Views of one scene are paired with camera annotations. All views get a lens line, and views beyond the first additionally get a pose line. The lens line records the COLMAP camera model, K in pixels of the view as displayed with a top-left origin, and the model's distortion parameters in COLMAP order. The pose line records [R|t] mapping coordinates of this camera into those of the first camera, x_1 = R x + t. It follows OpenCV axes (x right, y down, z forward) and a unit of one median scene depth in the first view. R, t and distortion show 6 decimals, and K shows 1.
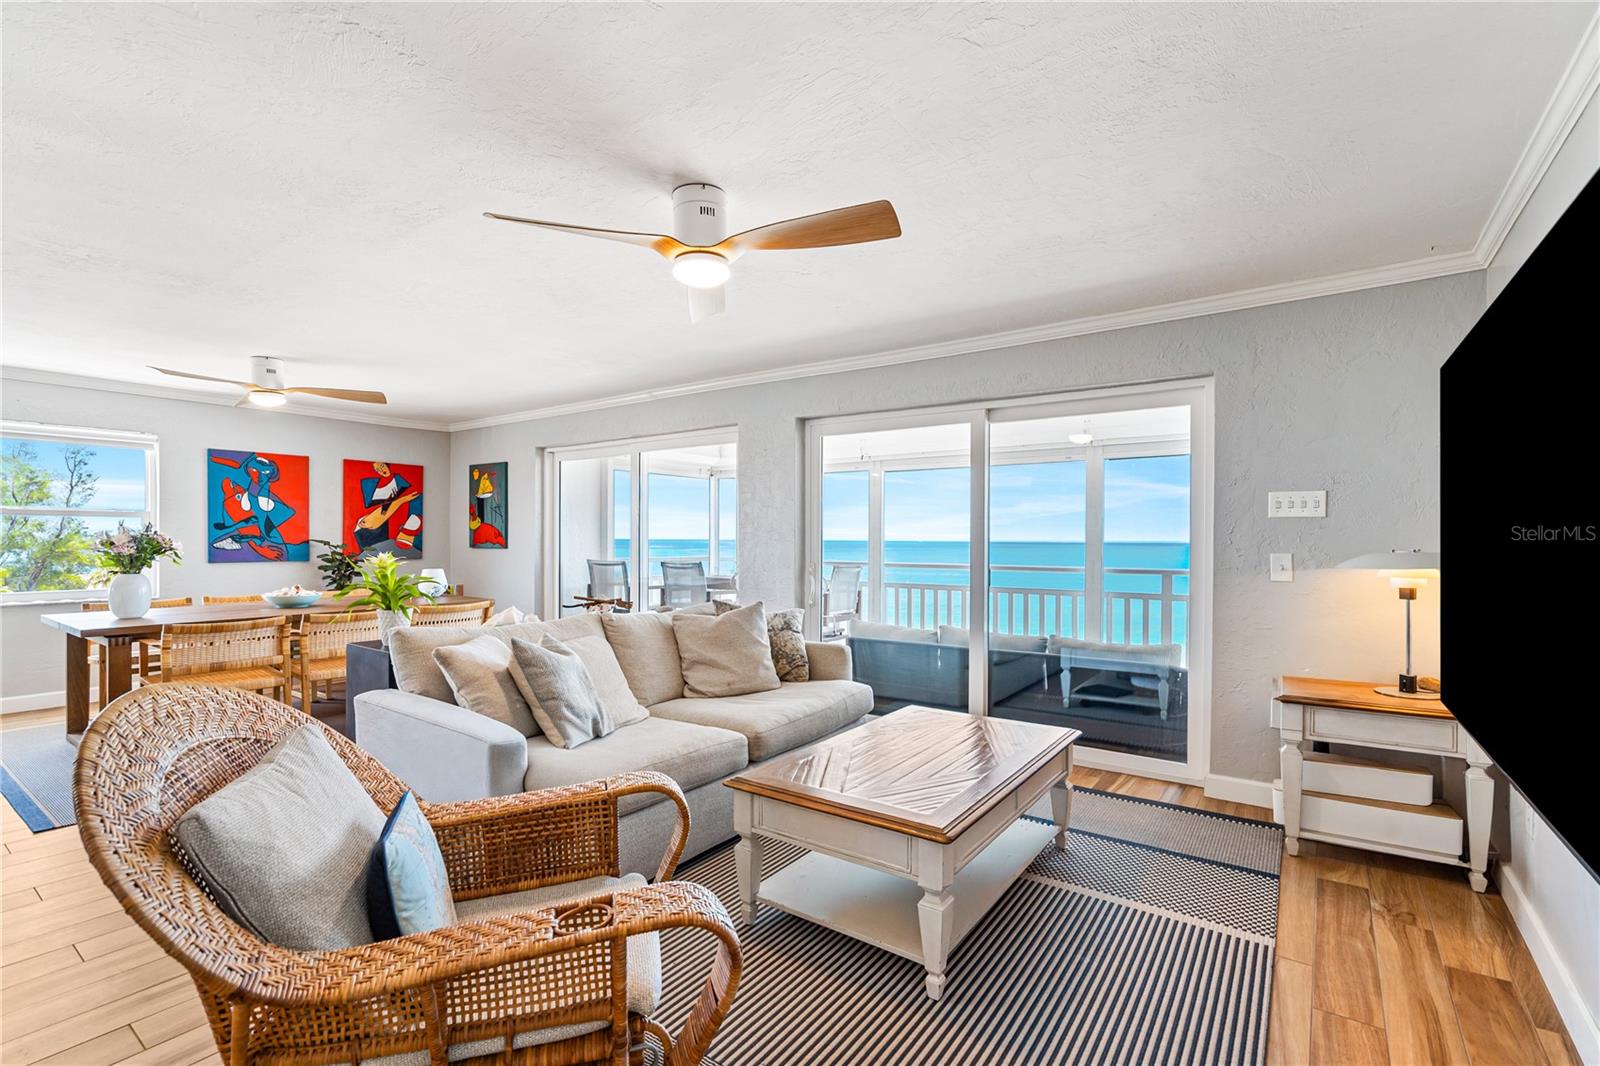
lens RADIAL K [[739.8, 0, 795.7], [0, 739.8, 545.2], [0, 0, 1]] dist [-0.031305, 0.009593]
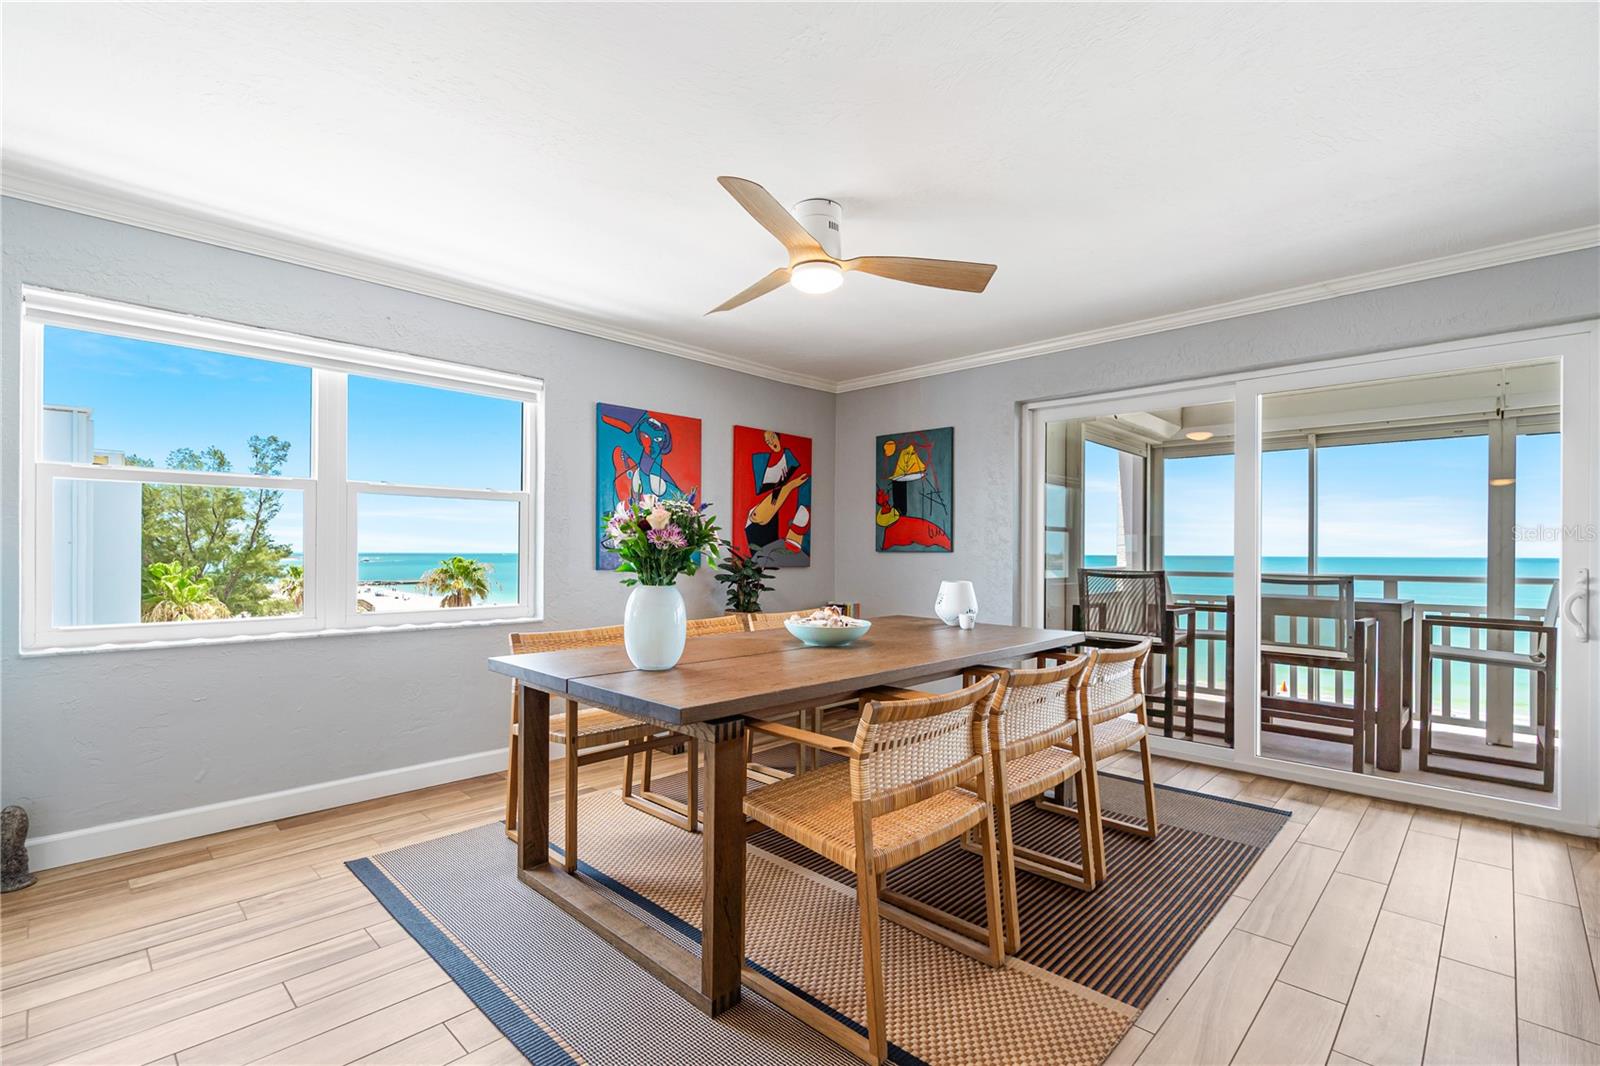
lens RADIAL K [[739.8, 0, 769.6], [0, 739.8, 556.0], [0, 0, 1]] dist [-0.031305, 0.009593]
pose [[0.986972, 0.001671, -0.160882, -0.475093], [-0.002533, 0.999983, -0.005157, 0.012832], [0.160871, 0.005498, 0.986960, 0.304427]]
